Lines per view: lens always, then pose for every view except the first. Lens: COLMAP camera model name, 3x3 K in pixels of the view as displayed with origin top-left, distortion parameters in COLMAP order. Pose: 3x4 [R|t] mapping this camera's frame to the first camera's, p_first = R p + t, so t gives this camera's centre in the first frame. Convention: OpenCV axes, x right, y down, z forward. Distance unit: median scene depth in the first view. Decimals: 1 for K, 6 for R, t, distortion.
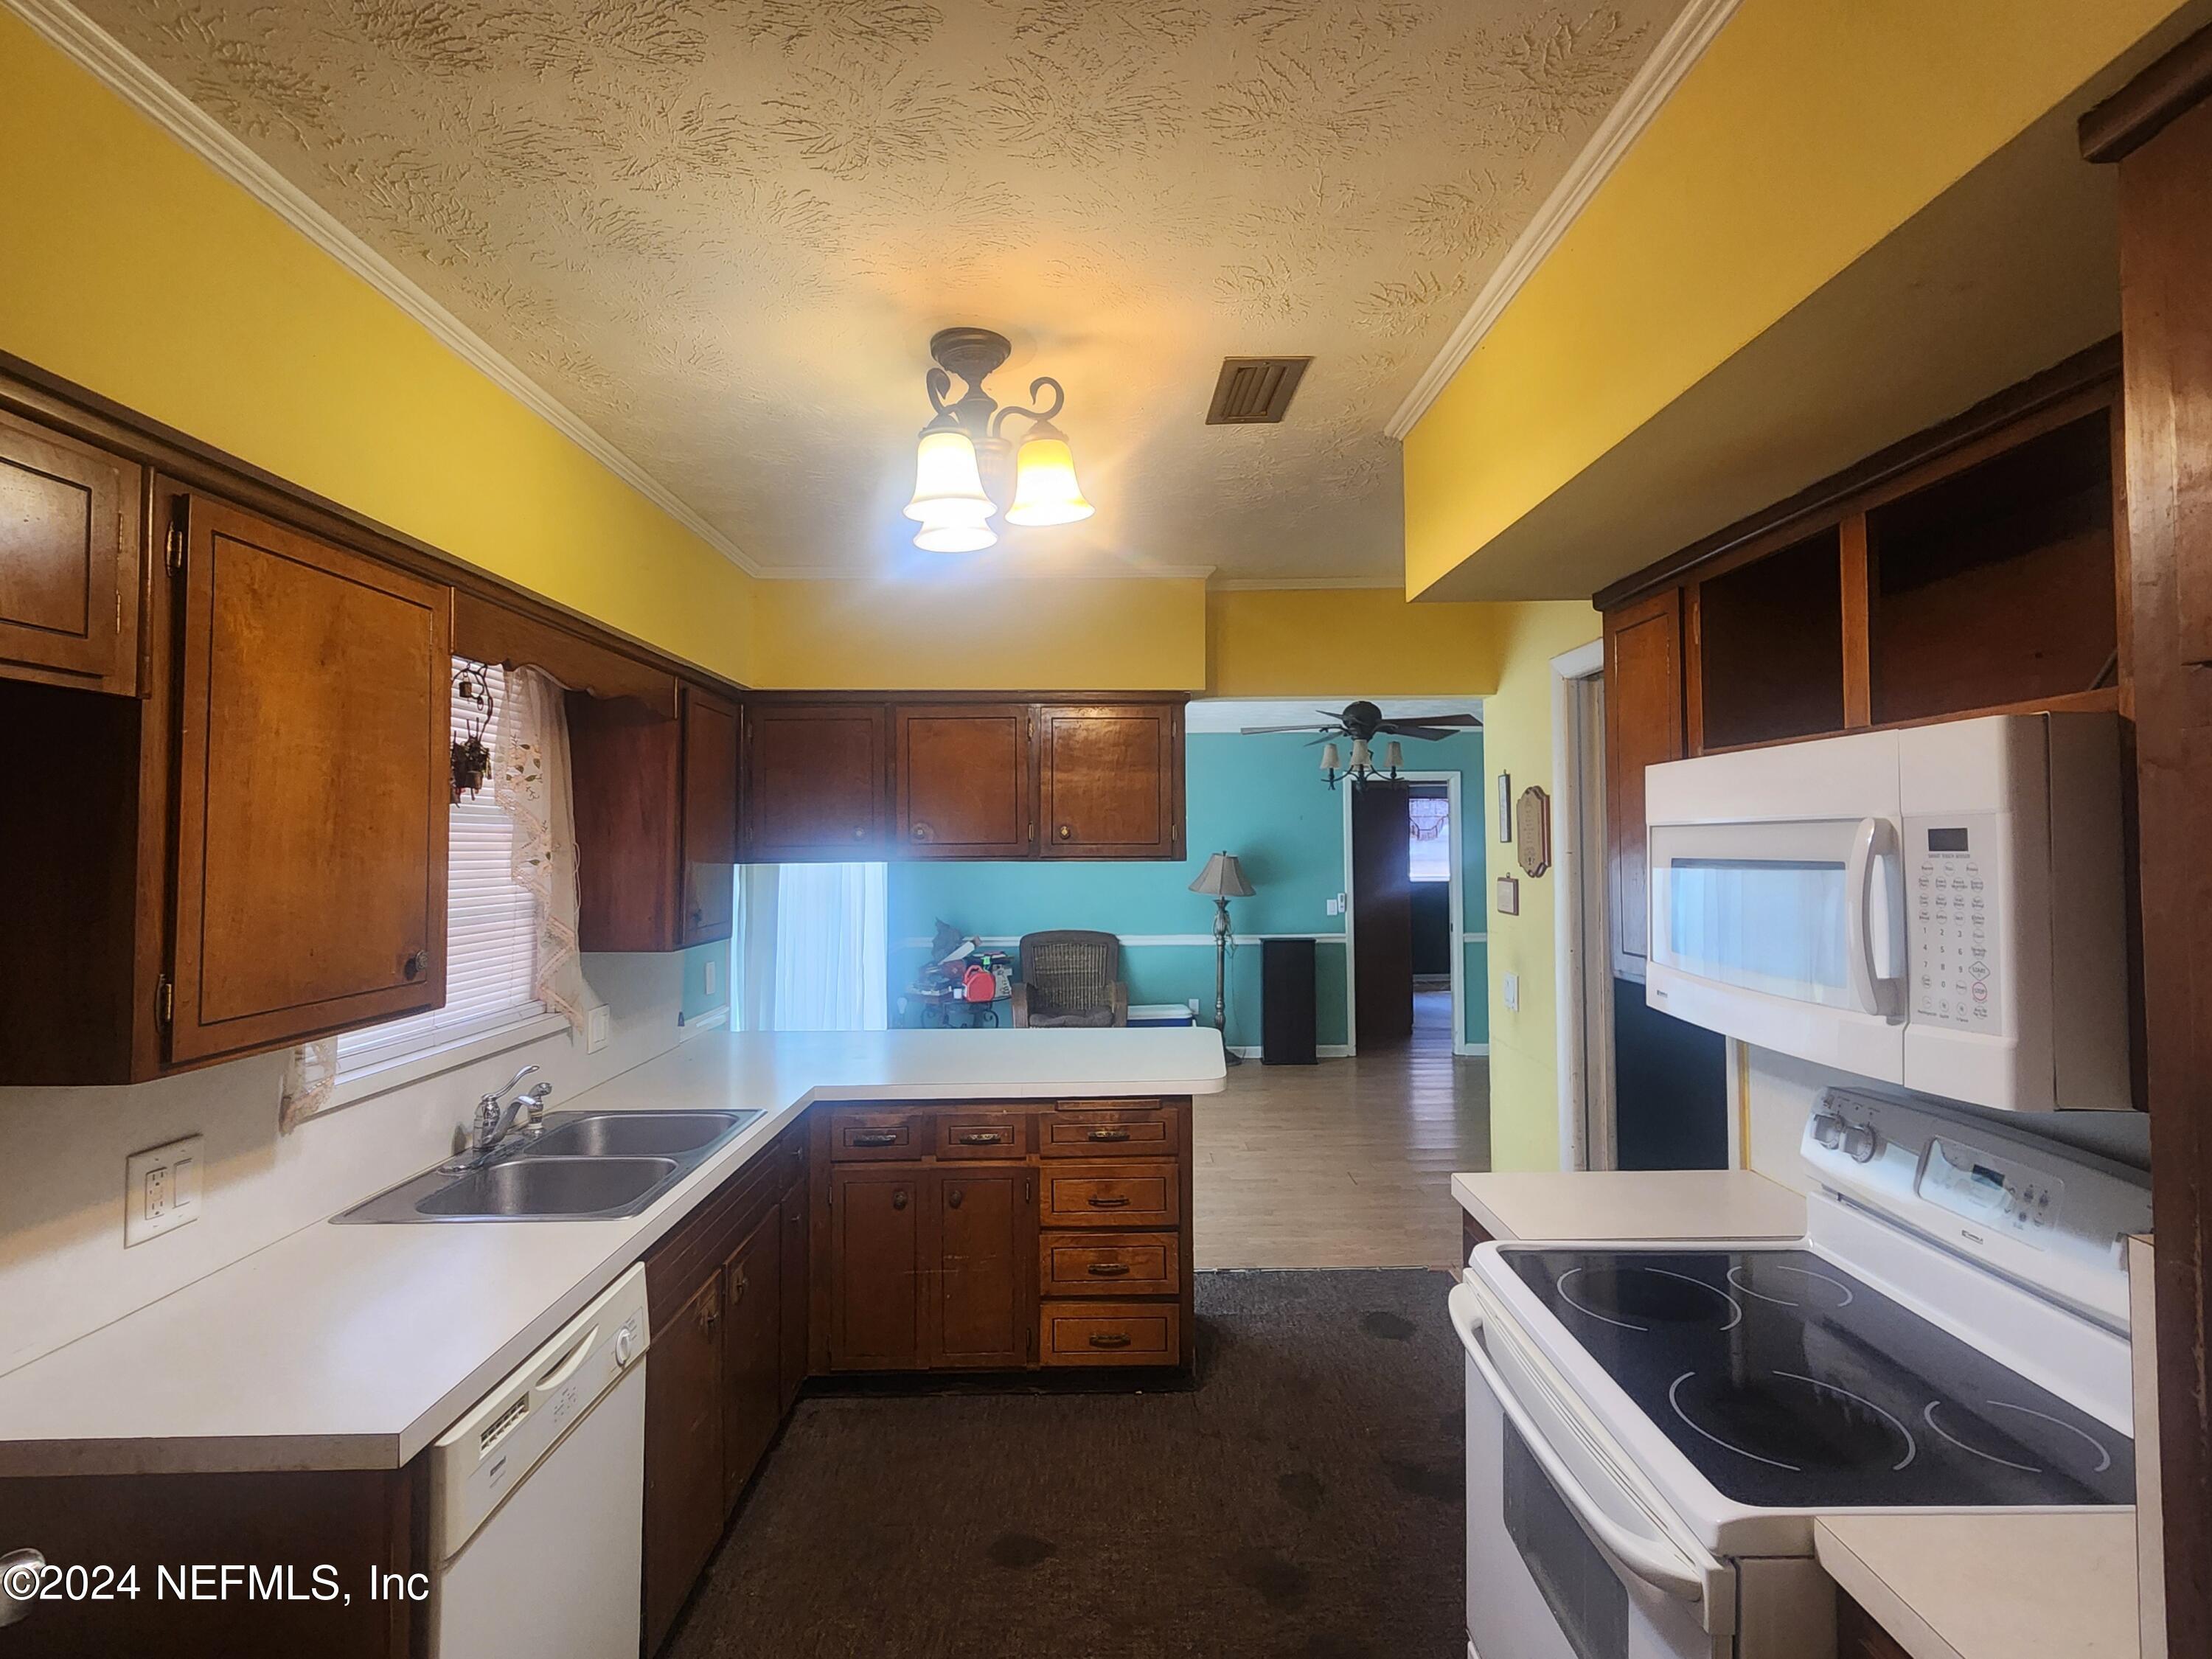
lens RADIAL K [[1101.4, 0, 1102.3], [0, 1101.4, 824.8], [0, 0, 1]] dist [0.002307, -0.000083]
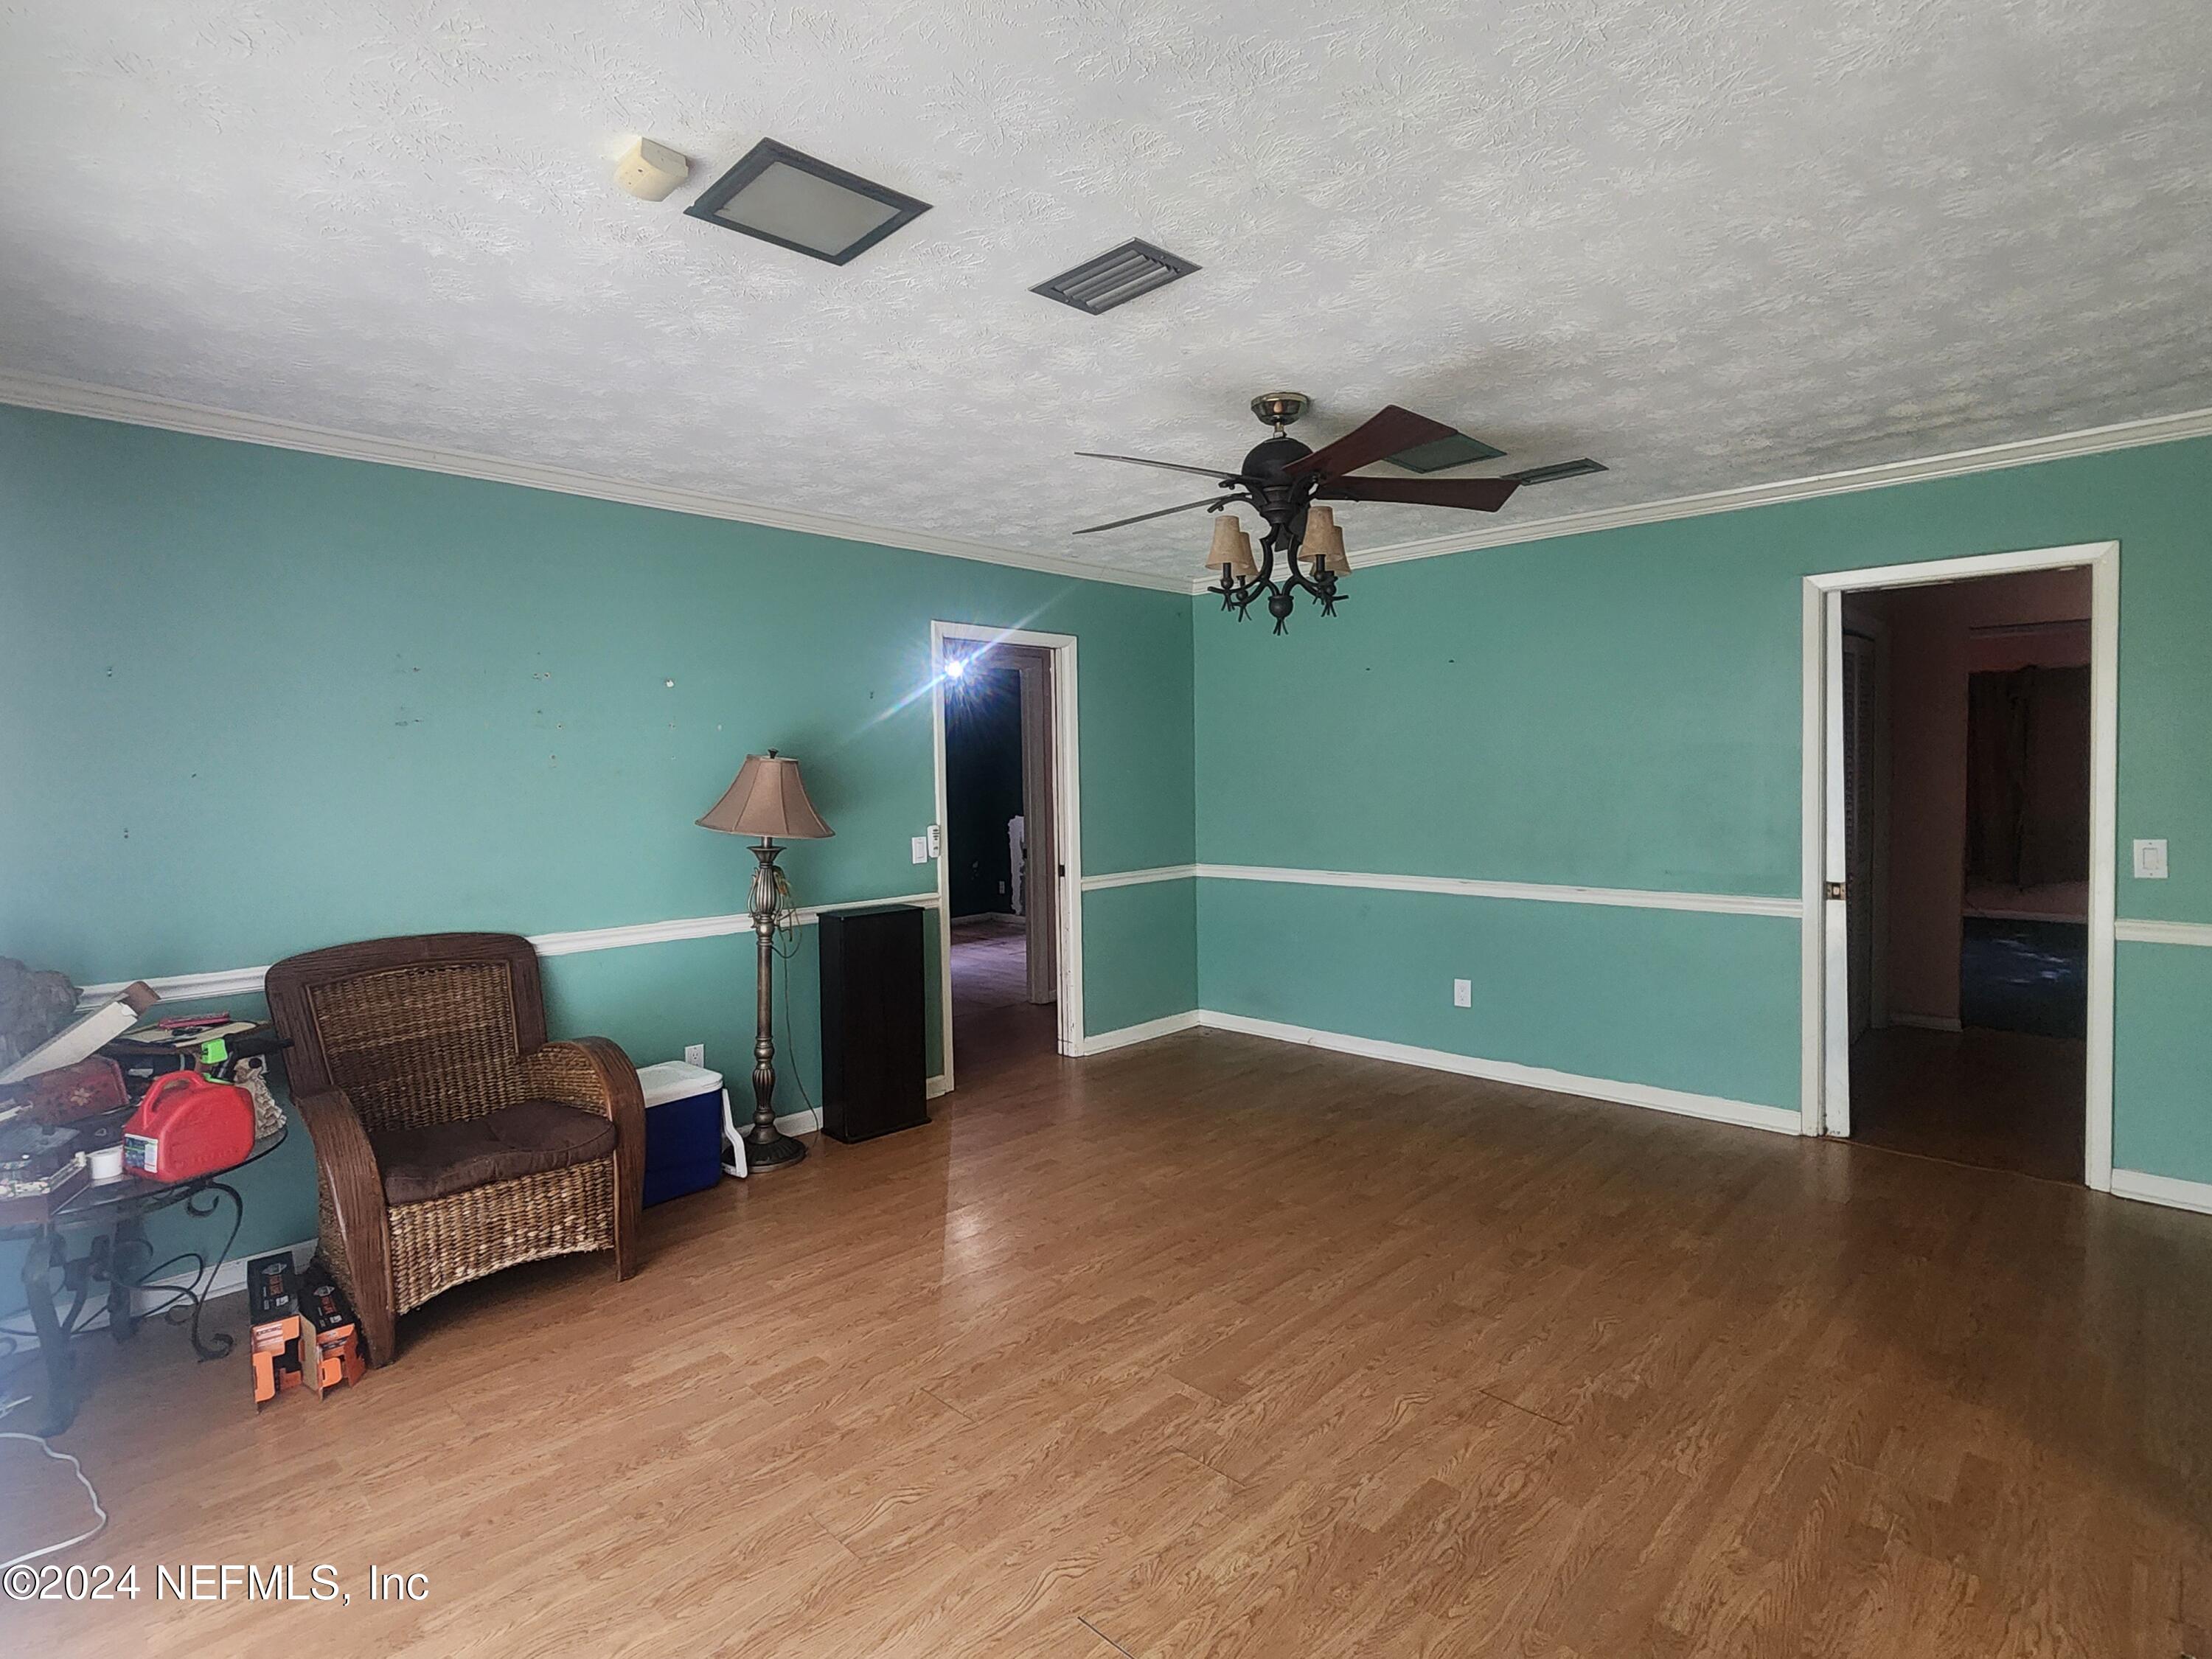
lens RADIAL K [[1101.4, 0, 1115.8], [0, 1101.4, 829.2], [0, 0, 1]] dist [0.002307, -0.000083]
pose [[0.699647, -0.039002, 0.713424, -0.141065], [-0.000279, 0.998494, 0.054860, 0.031908], [-0.714489, -0.038582, 0.698582, 0.518668]]
